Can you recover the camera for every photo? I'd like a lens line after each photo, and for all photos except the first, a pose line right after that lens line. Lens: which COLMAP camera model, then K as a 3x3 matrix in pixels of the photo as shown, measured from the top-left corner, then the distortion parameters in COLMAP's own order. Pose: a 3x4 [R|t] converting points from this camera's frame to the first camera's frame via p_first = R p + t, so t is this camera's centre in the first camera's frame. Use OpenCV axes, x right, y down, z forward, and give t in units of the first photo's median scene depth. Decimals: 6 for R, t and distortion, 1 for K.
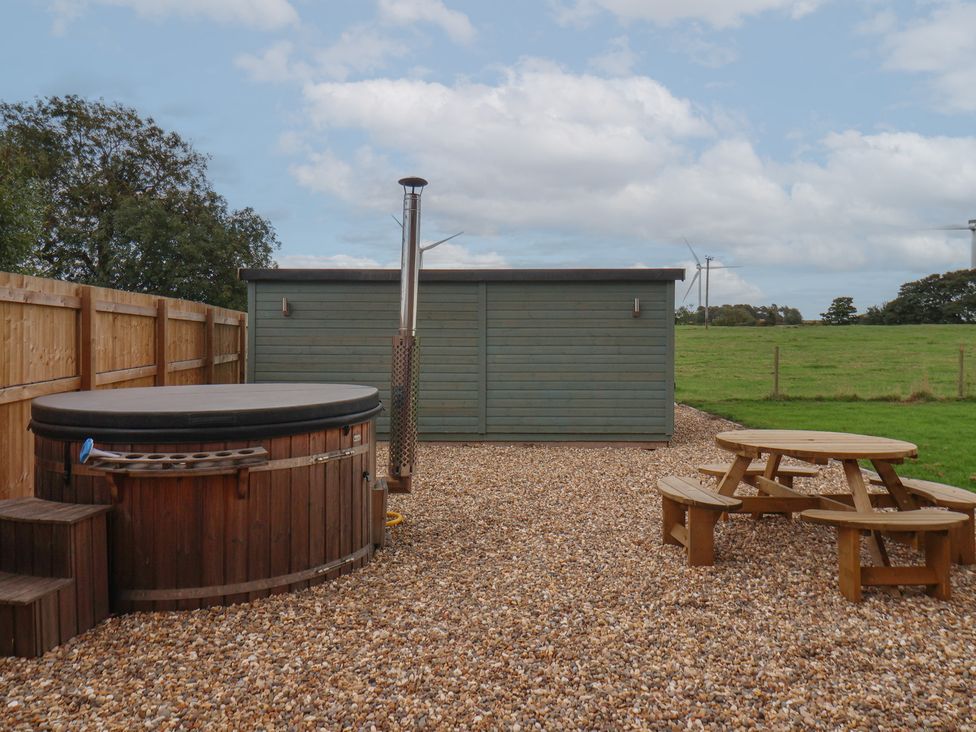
lens RADIAL K [[698.5, 0, 444.8], [0, 698.5, 364.6], [0, 0, 1]] dist [0.003871, -0.002654]
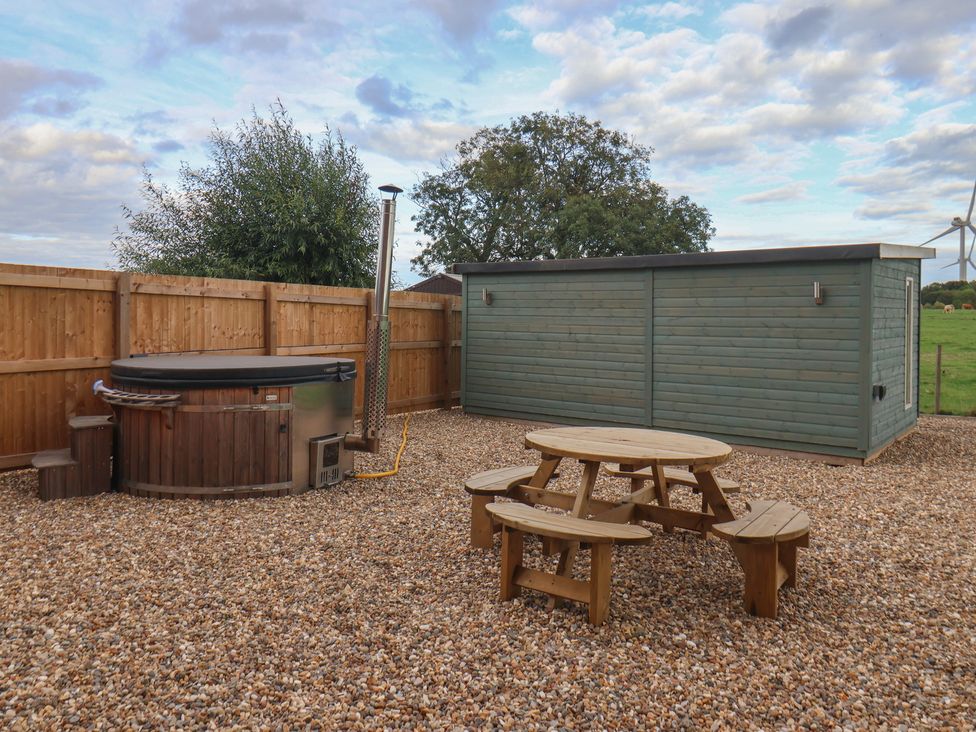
lens RADIAL K [[709.7, 0, 488.0], [0, 709.7, 366.0], [0, 0, 1]] dist [0.000944, 0.001928]
pose [[0.801251, 0.048248, -0.596379, 0.462861], [-0.038677, 0.998835, 0.028843, -0.003698], [0.597076, -0.000045, 0.802184, 0.082647]]
